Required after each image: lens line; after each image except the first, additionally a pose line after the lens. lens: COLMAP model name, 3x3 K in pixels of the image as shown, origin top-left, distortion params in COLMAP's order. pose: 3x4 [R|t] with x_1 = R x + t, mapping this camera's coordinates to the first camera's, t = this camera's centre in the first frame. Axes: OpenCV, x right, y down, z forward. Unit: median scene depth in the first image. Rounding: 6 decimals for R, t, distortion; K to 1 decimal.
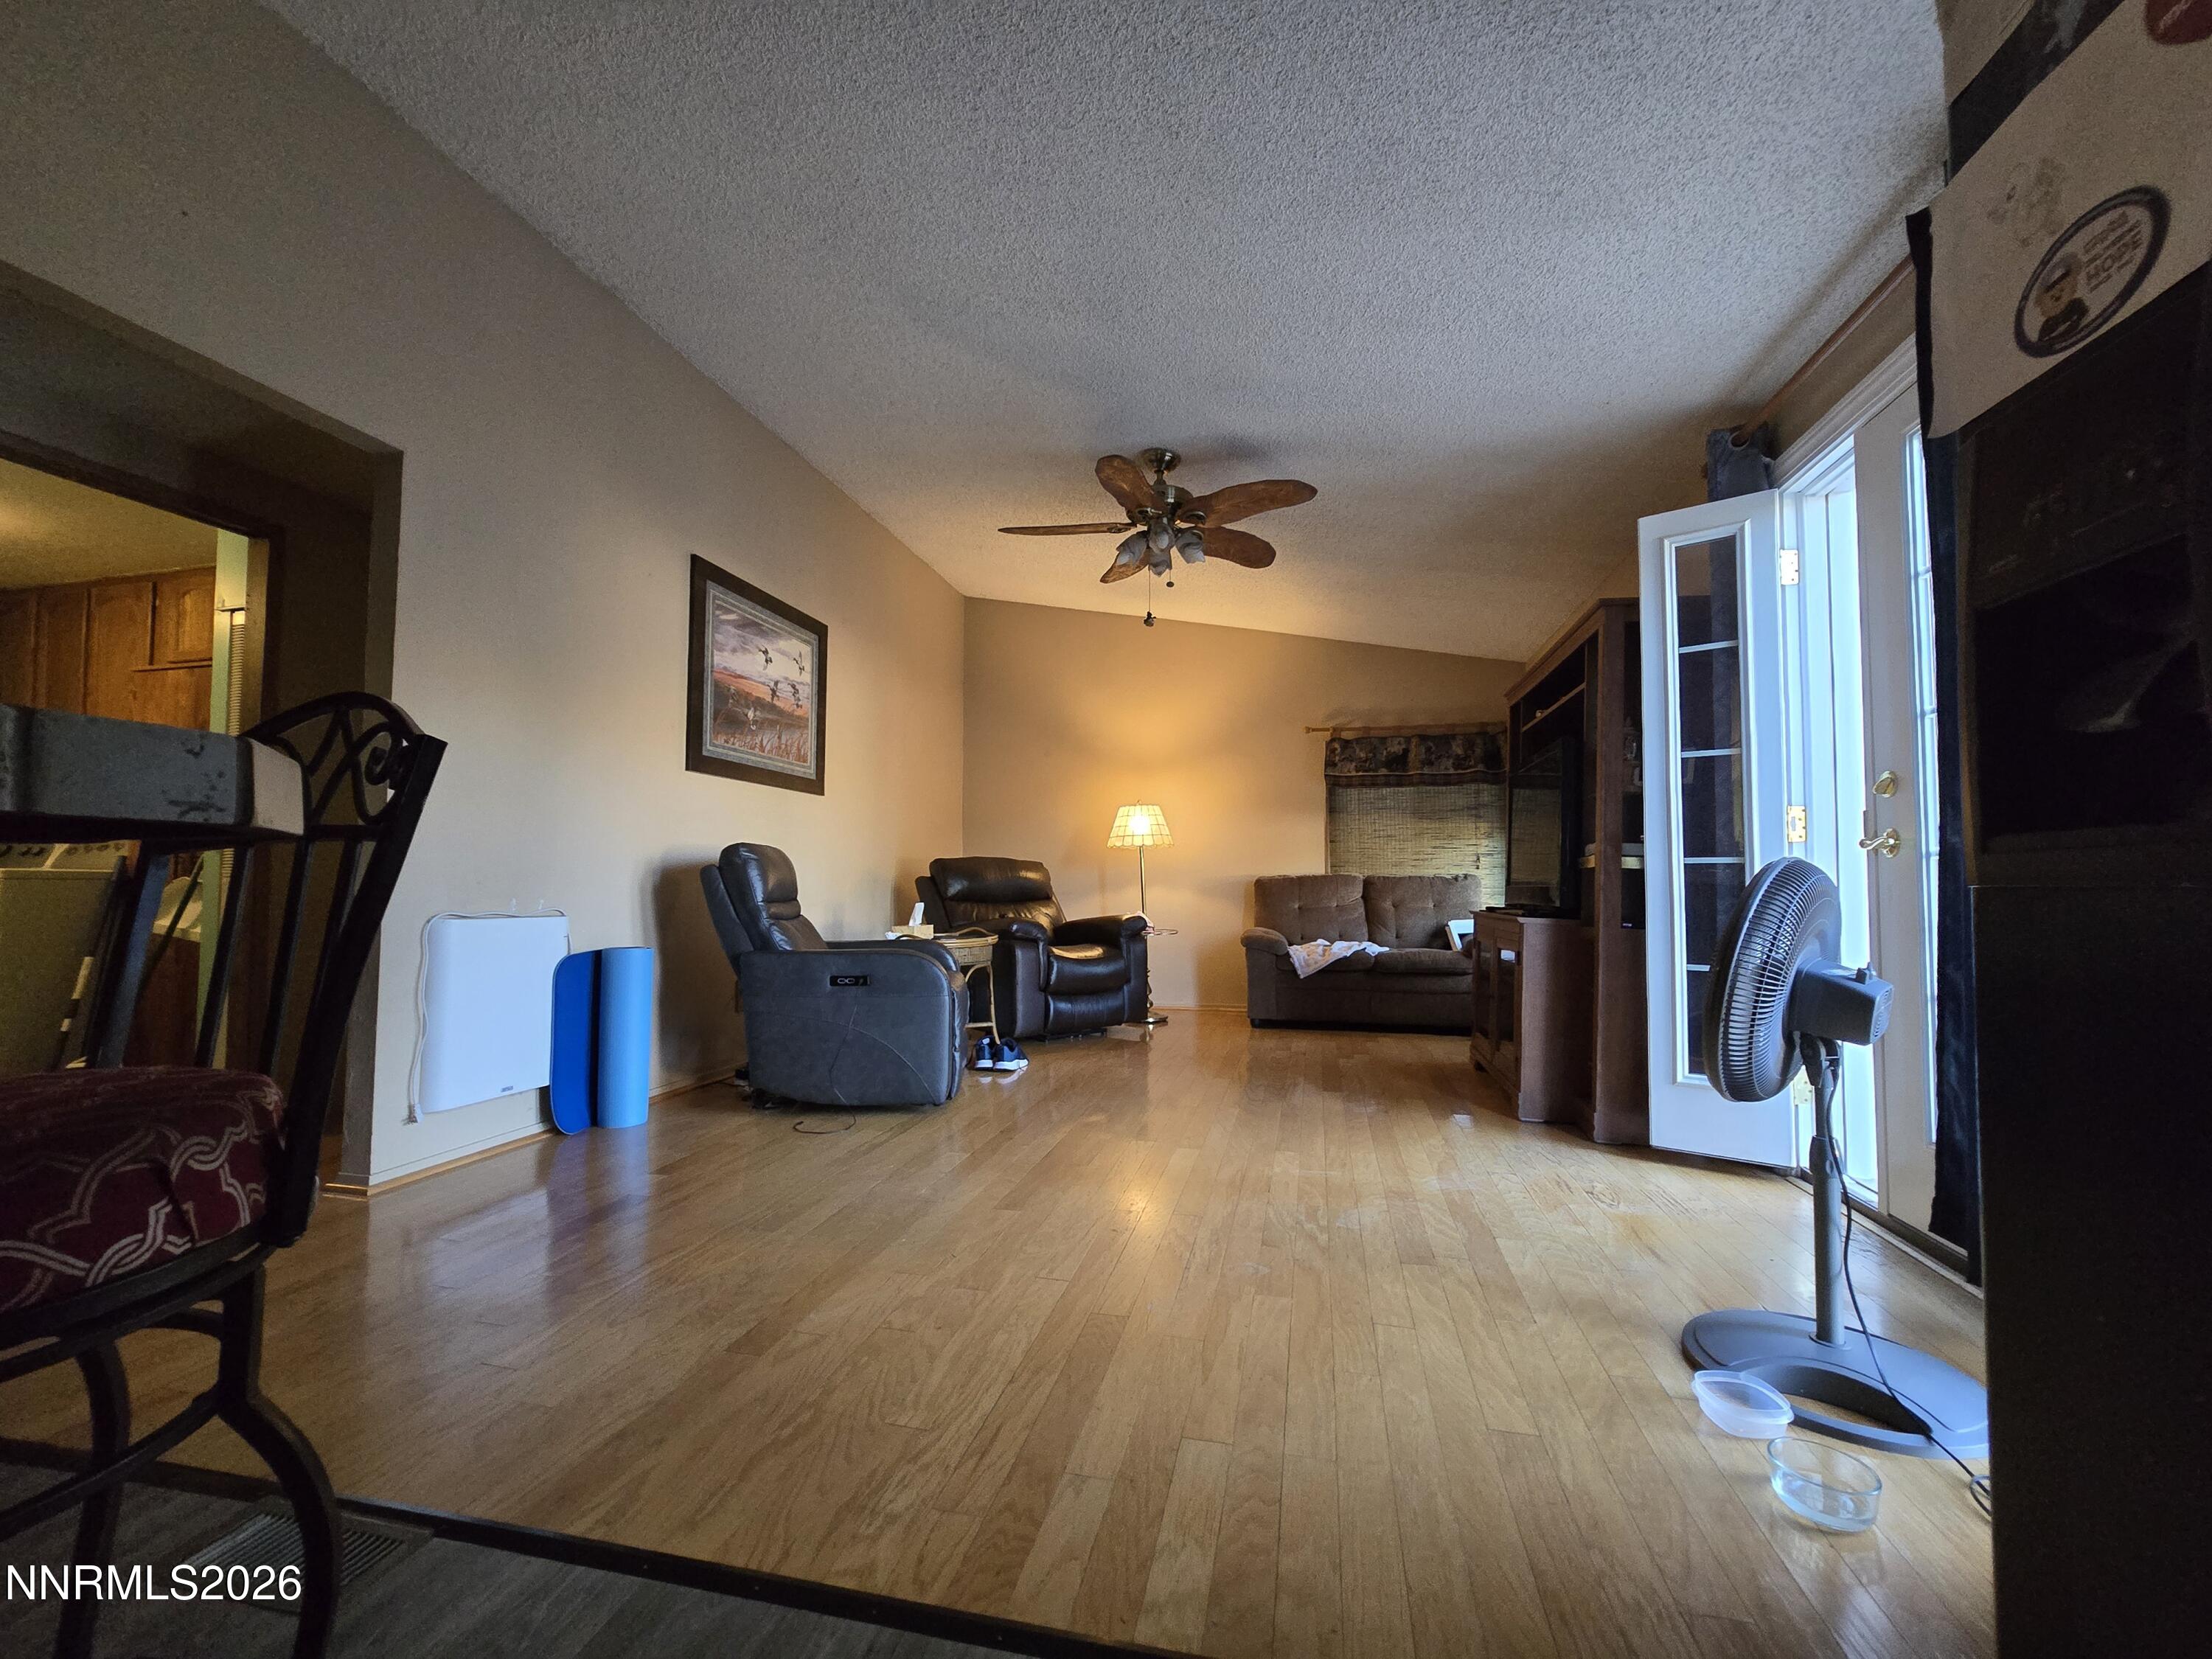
lens RADIAL K [[901.2, 0, 1108.9], [0, 901.2, 843.6], [0, 0, 1]] dist [0.002065, 0.000250]
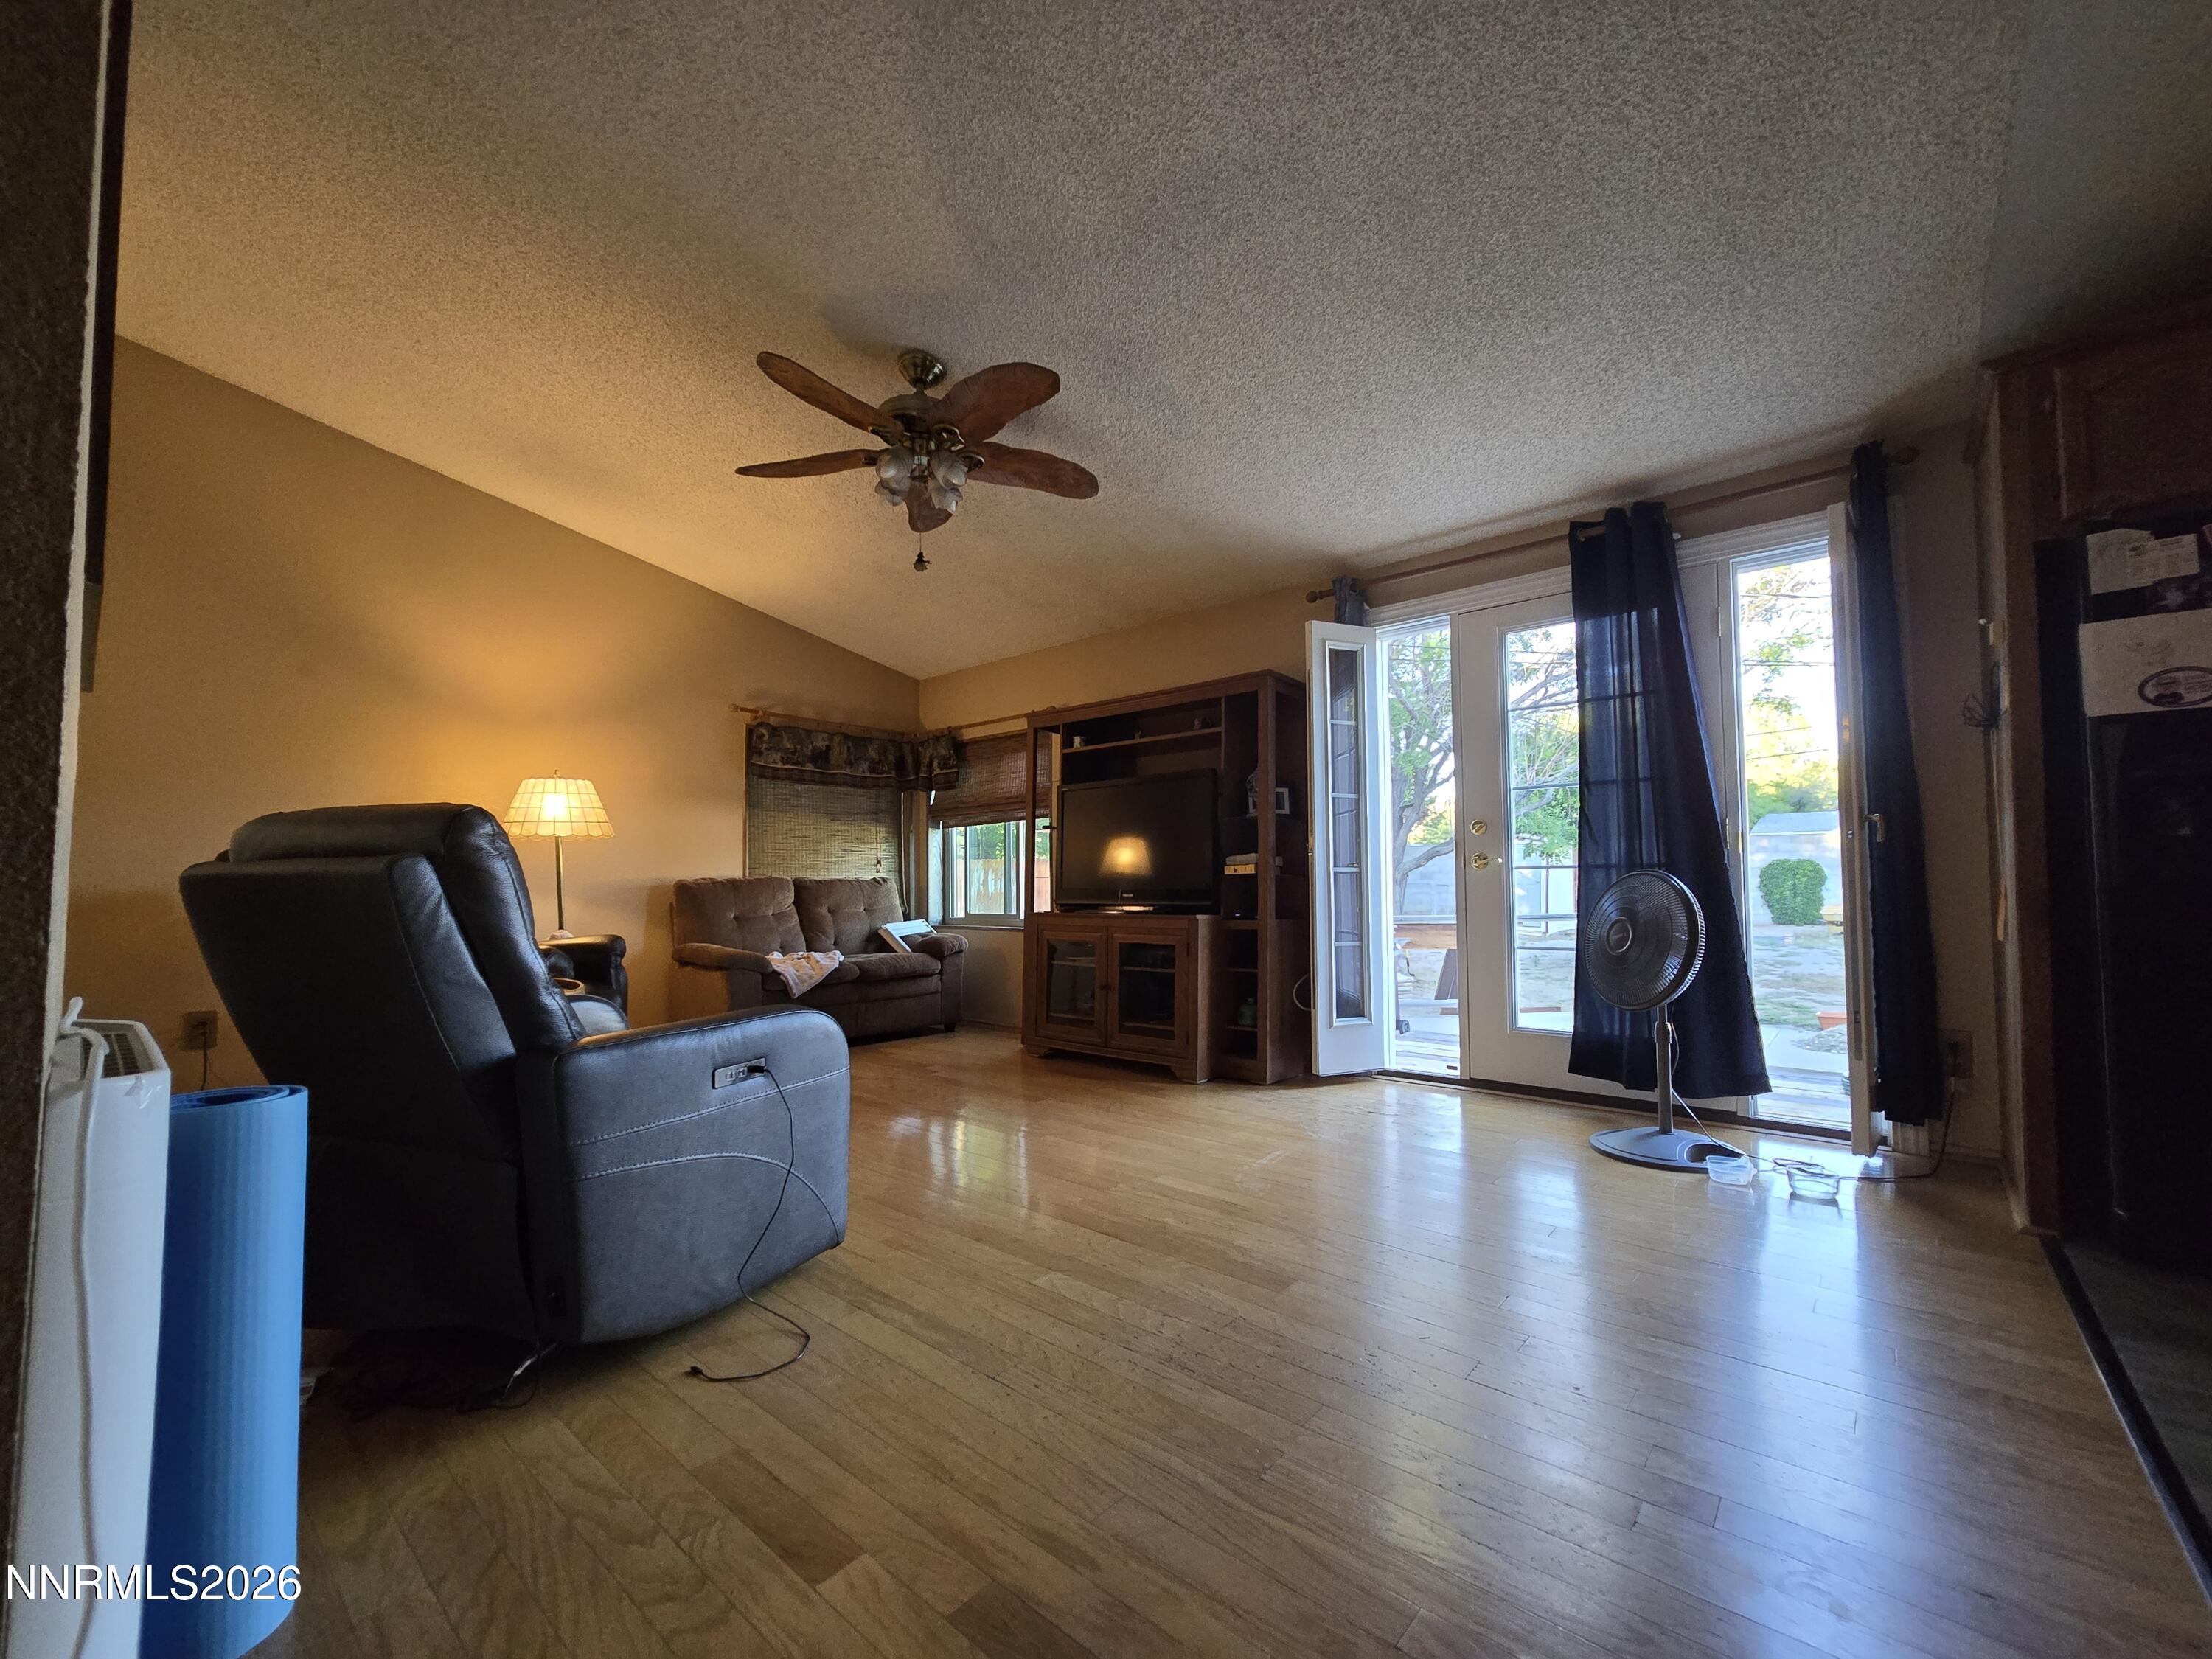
lens RADIAL K [[897.4, 0, 1093.3], [0, 897.4, 846.3], [0, 0, 1]] dist [-0.002822, -0.000388]
pose [[0.479427, 0.030913, 0.877037, -0.378587], [-0.031493, 0.999342, -0.018008, 0.009532], [-0.877017, -0.018987, 0.480085, 0.313135]]
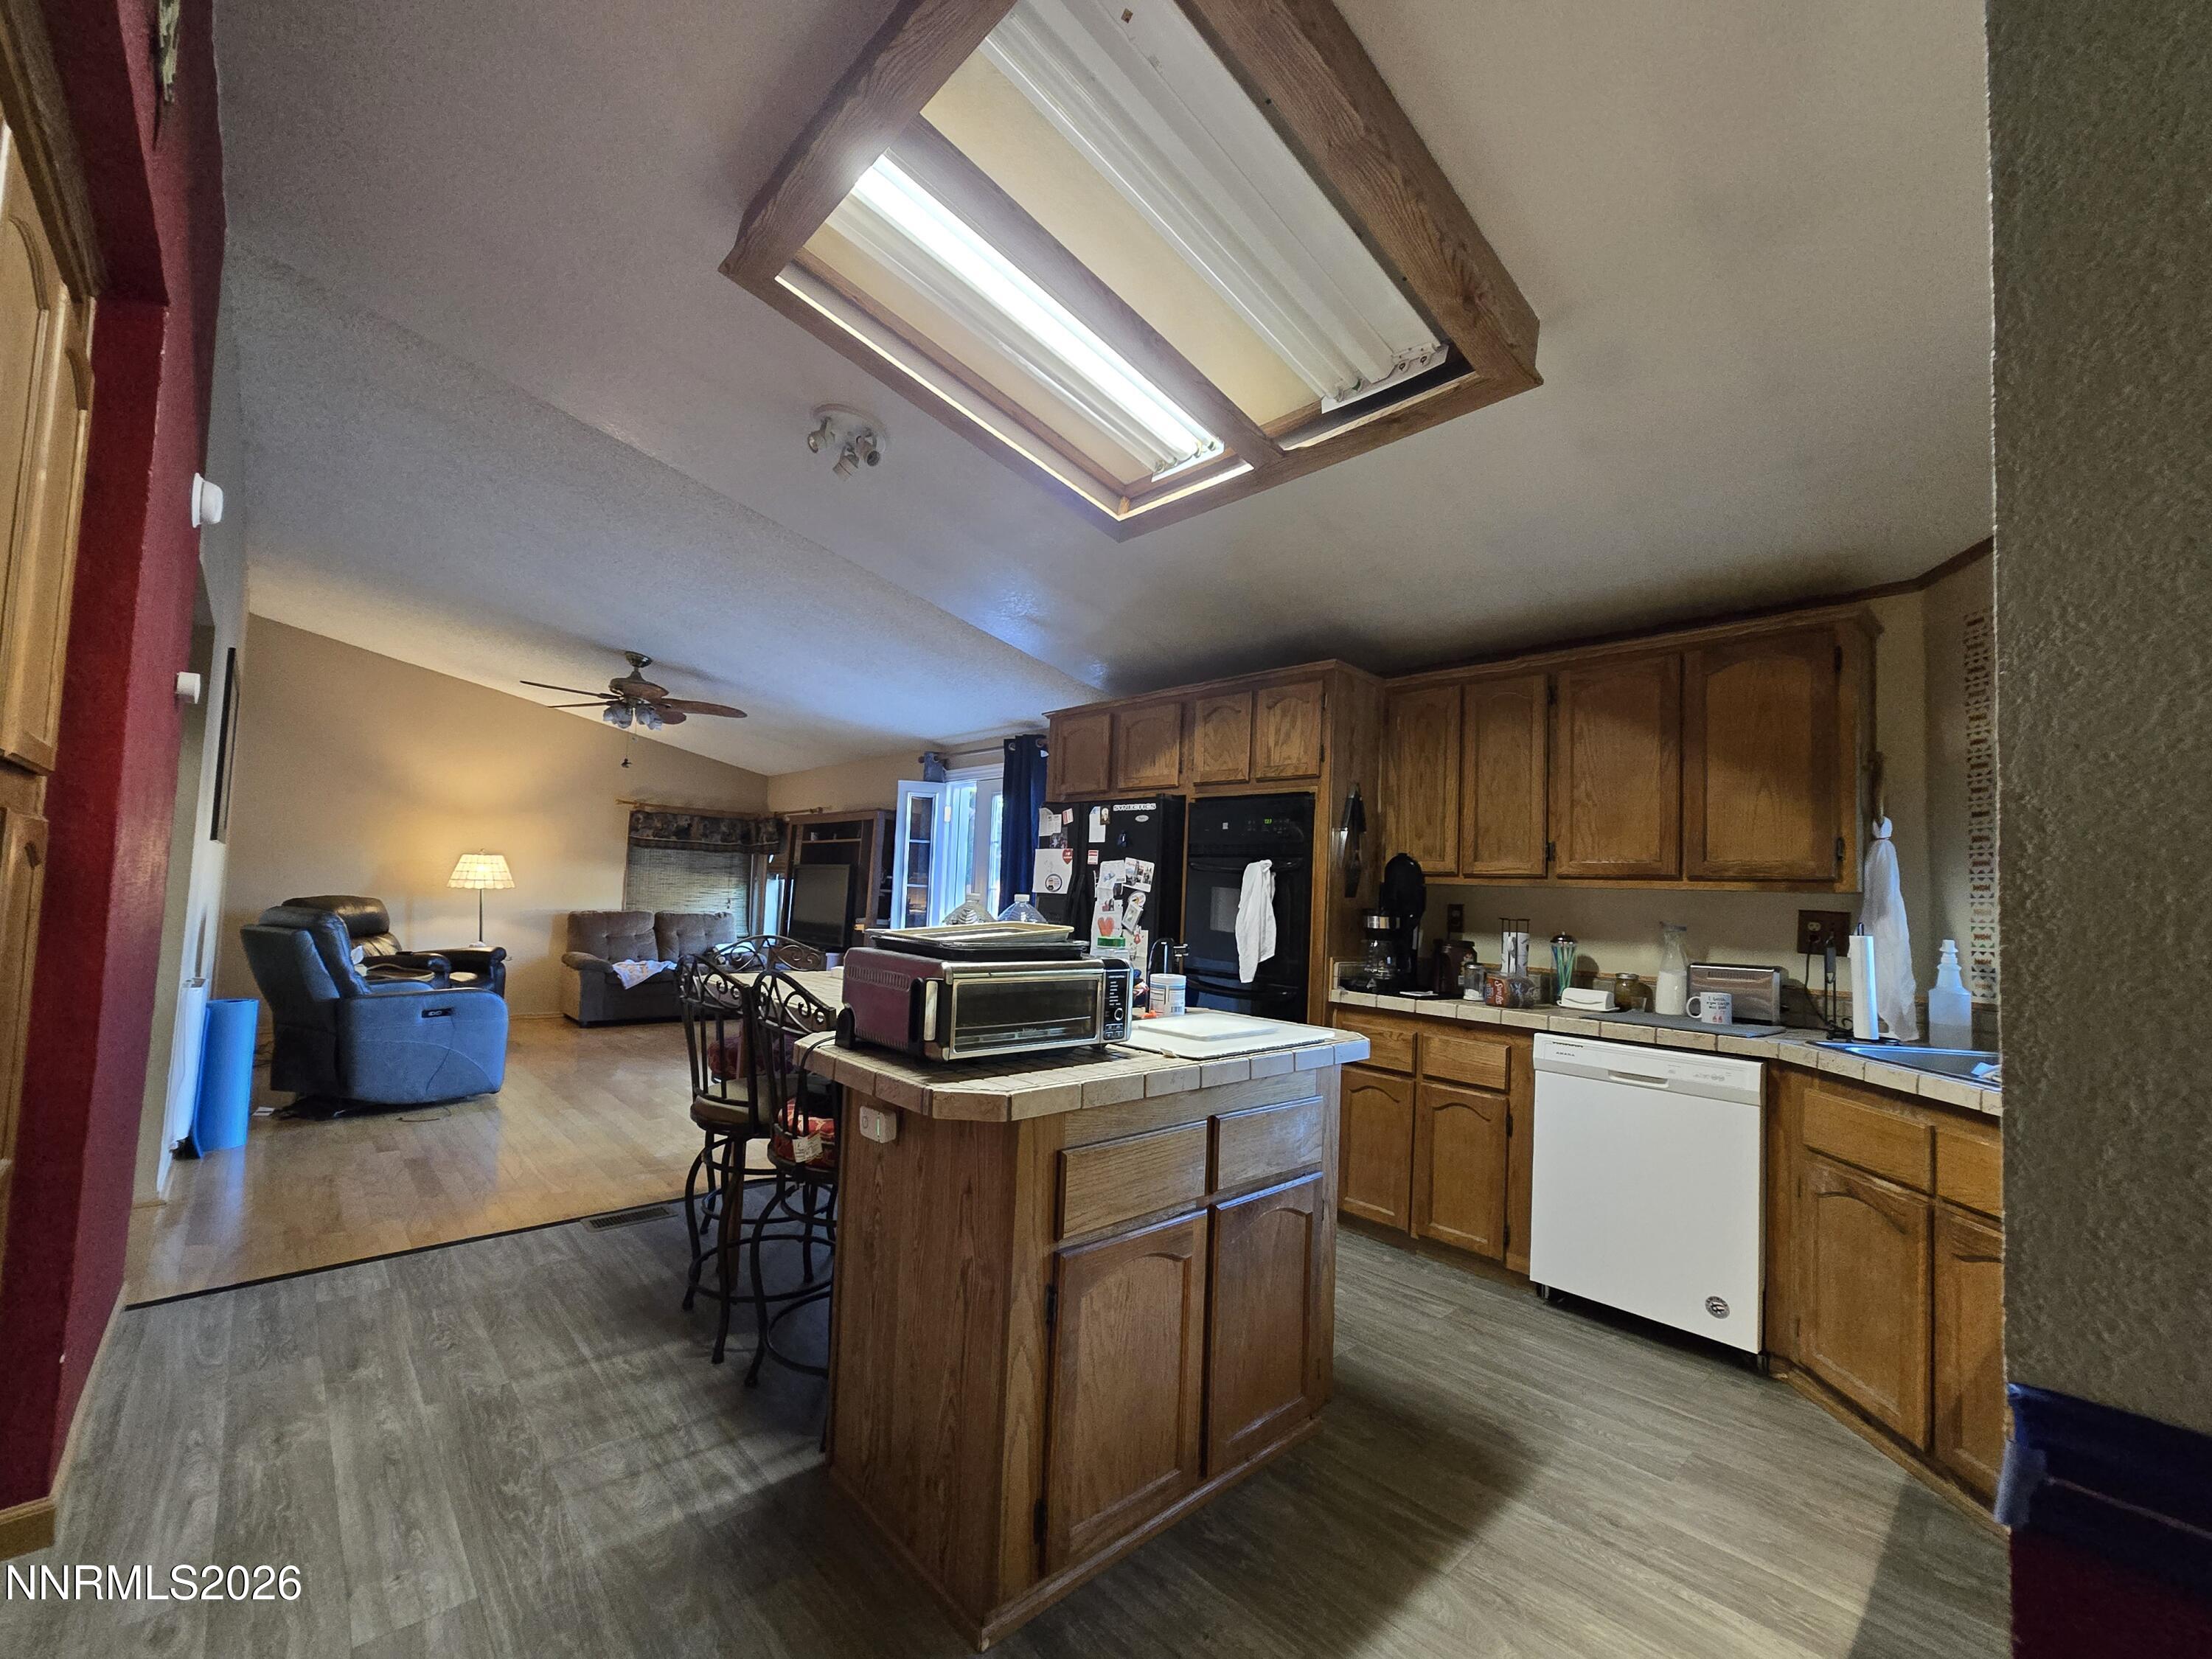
lens RADIAL K [[897.4, 0, 1093.3], [0, 897.4, 846.3], [0, 0, 1]] dist [-0.002822, -0.000388]
pose [[0.567529, 0.067363, 0.820593, -0.493757], [-0.077661, 0.996584, -0.028099, -0.083074], [-0.819683, -0.047781, 0.570821, -0.353768]]
